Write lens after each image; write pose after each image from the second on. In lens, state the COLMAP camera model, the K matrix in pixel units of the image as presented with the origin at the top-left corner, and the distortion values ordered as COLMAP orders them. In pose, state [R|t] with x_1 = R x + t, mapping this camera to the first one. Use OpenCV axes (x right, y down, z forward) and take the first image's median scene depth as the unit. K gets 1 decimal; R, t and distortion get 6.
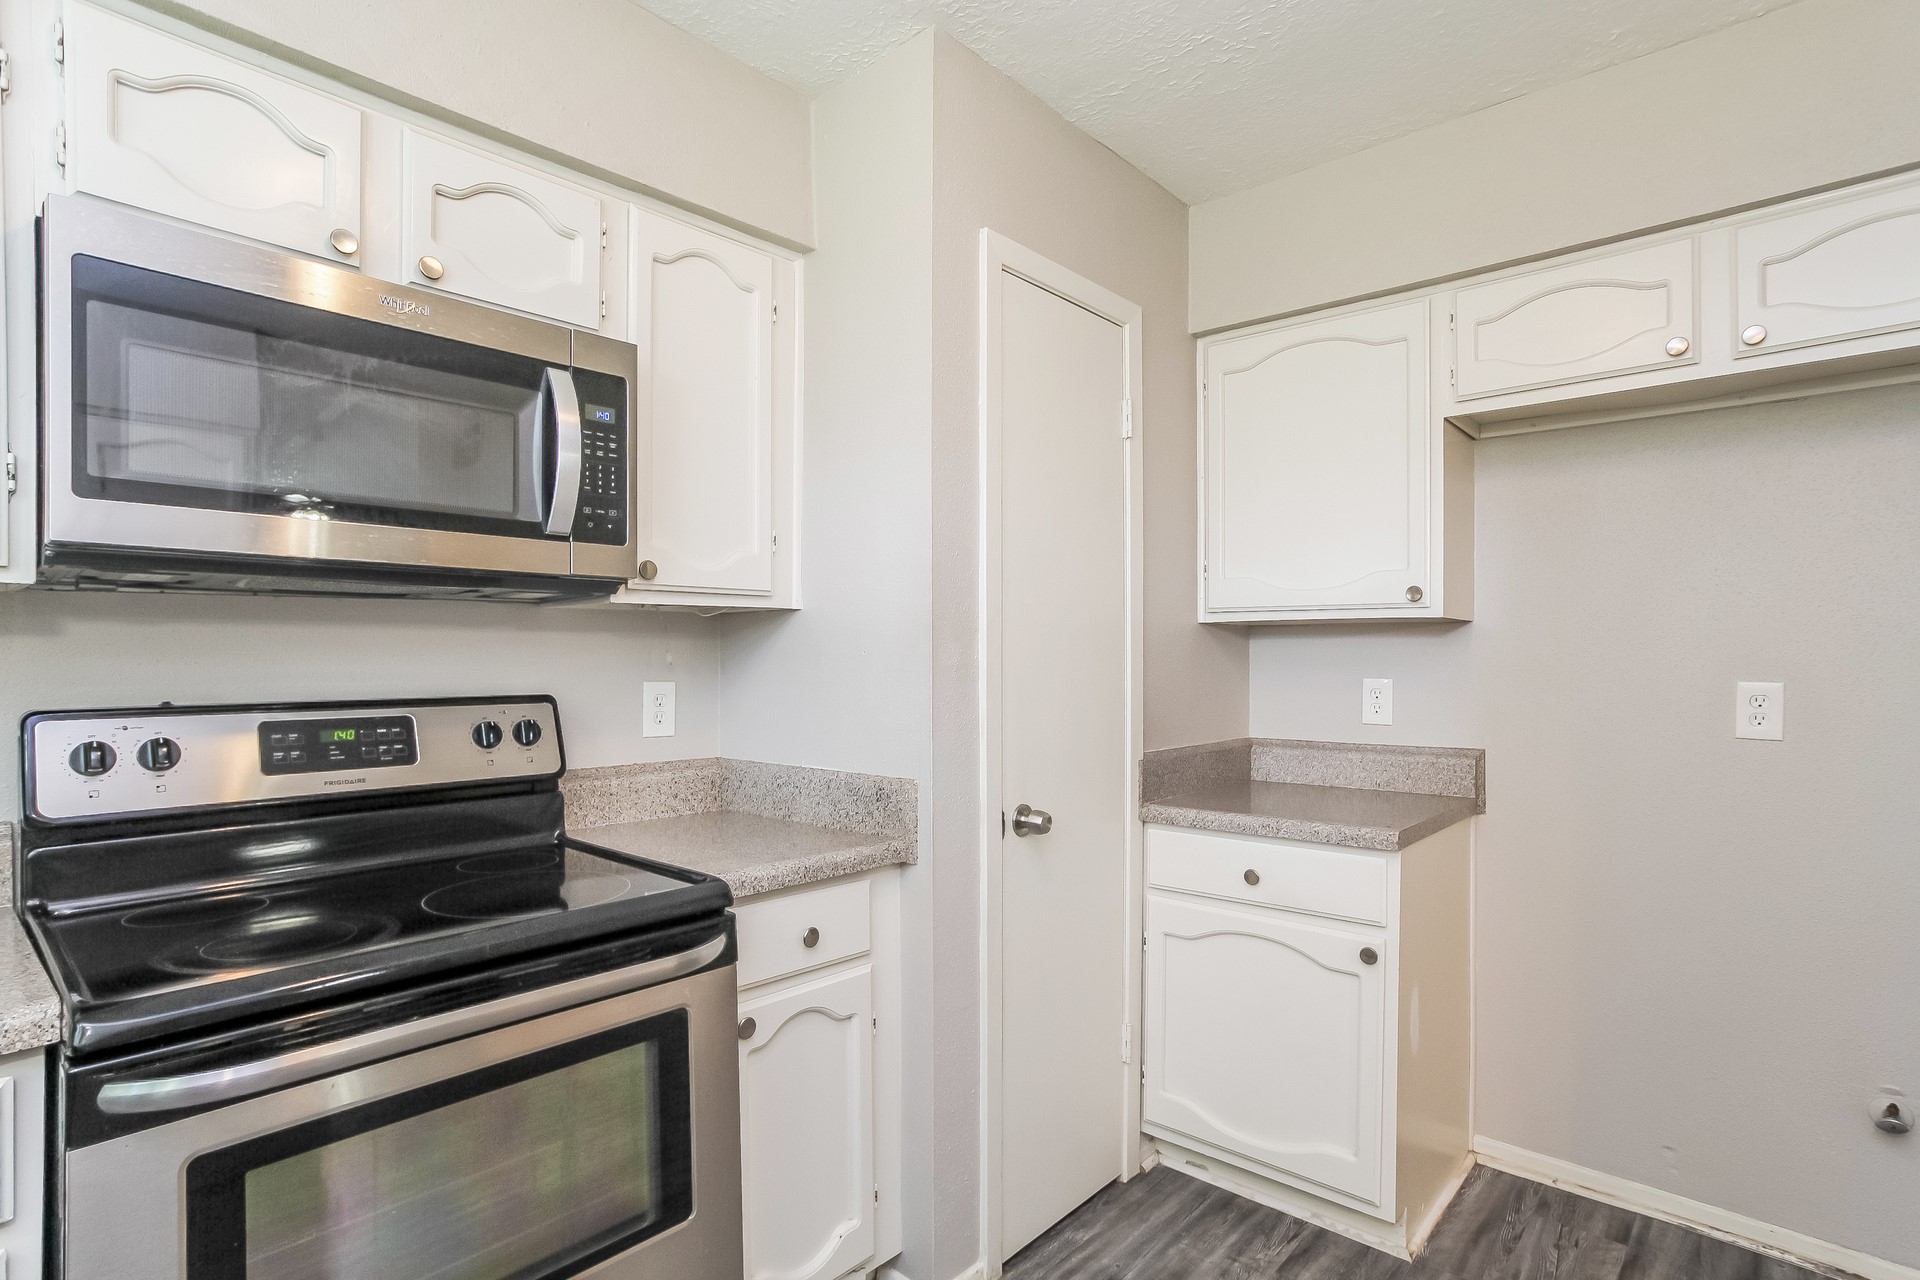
lens RADIAL K [[961.9, 0, 955.7], [0, 961.9, 660.1], [0, 0, 1]] dist [-0.041157, 0.000654]
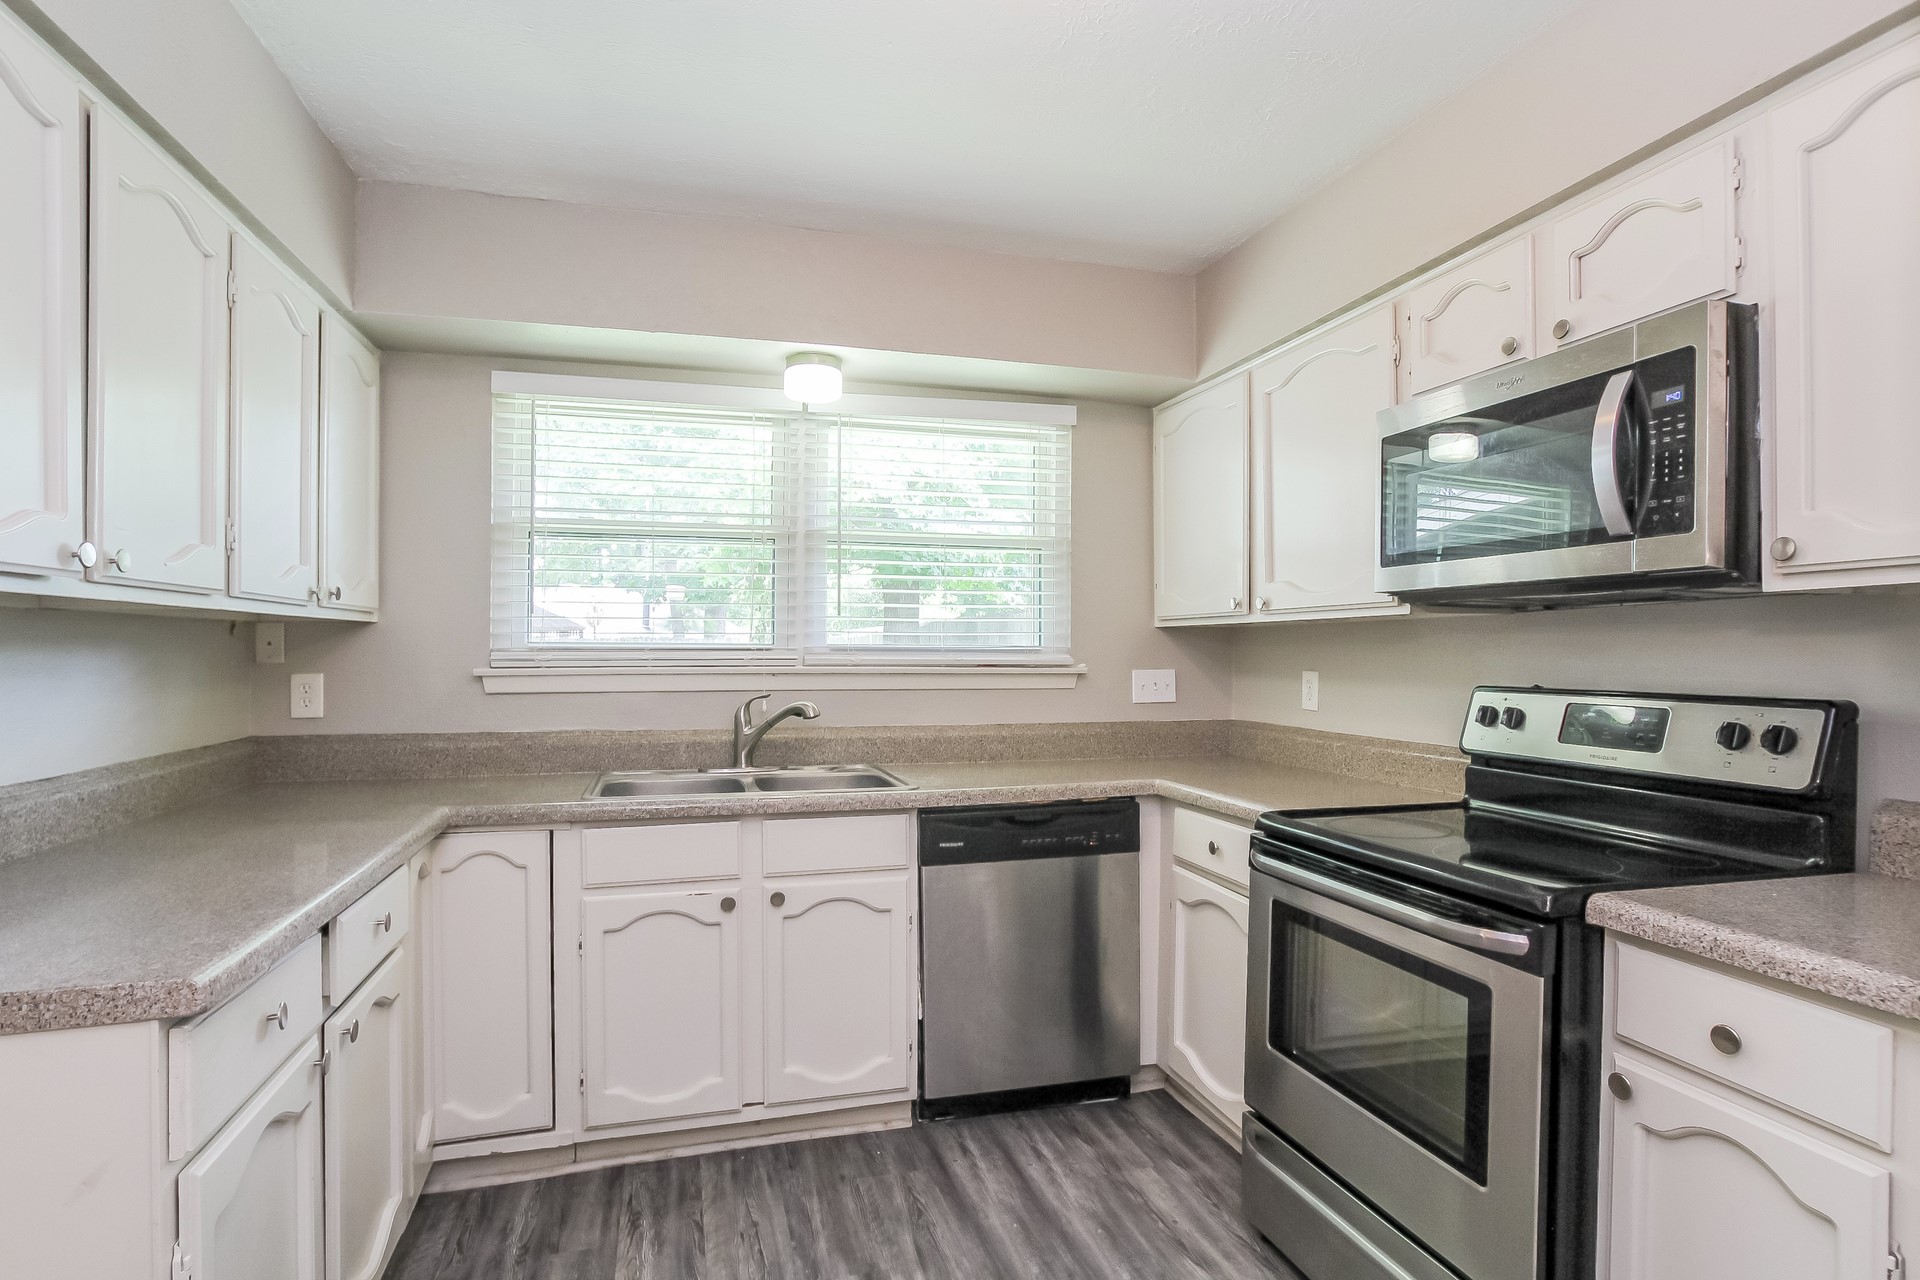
lens RADIAL K [[961.9, 0, 955.7], [0, 961.9, 660.1], [0, 0, 1]] dist [-0.041157, 0.000654]
pose [[-0.535909, 0.007066, -0.844246, 0.785835], [-0.008068, 0.999876, 0.013490, -0.005605], [0.844237, 0.014041, -0.535786, 0.905949]]
